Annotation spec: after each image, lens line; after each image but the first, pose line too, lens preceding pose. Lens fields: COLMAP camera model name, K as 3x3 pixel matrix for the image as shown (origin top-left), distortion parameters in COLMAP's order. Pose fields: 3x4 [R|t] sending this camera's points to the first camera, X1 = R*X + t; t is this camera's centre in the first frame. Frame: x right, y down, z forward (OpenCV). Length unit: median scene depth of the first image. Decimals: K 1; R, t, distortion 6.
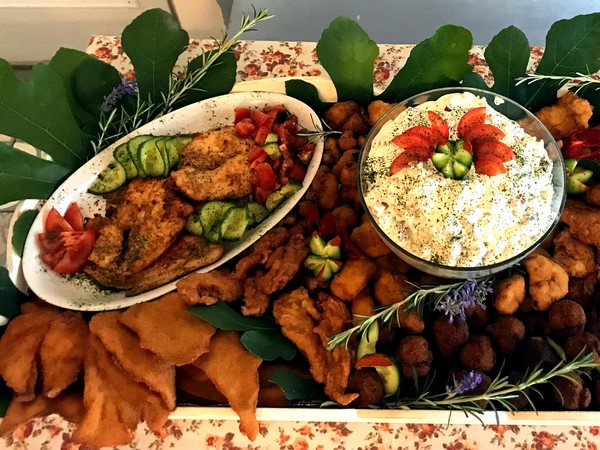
lens RADIAL K [[695.5, 0, 299.9], [0, 695.5, 223.7], [0, 0, 1]] dist [-0.041359, 0.000000]
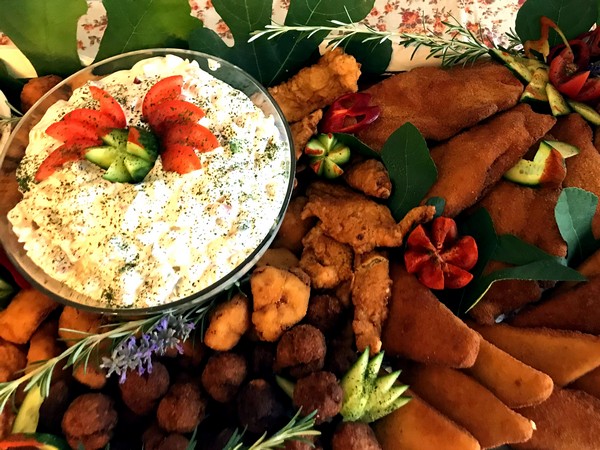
lens RADIAL K [[481.6, 0, 299.9], [0, 481.6, 227.0], [0, 0, 1]] dist [-0.007589, -0.002640]
pose [[0.997551, -0.063624, 0.029055, 0.375933], [0.058490, 0.986602, 0.152299, -0.082366], [-0.038356, -0.150226, 0.987907, 0.481295]]
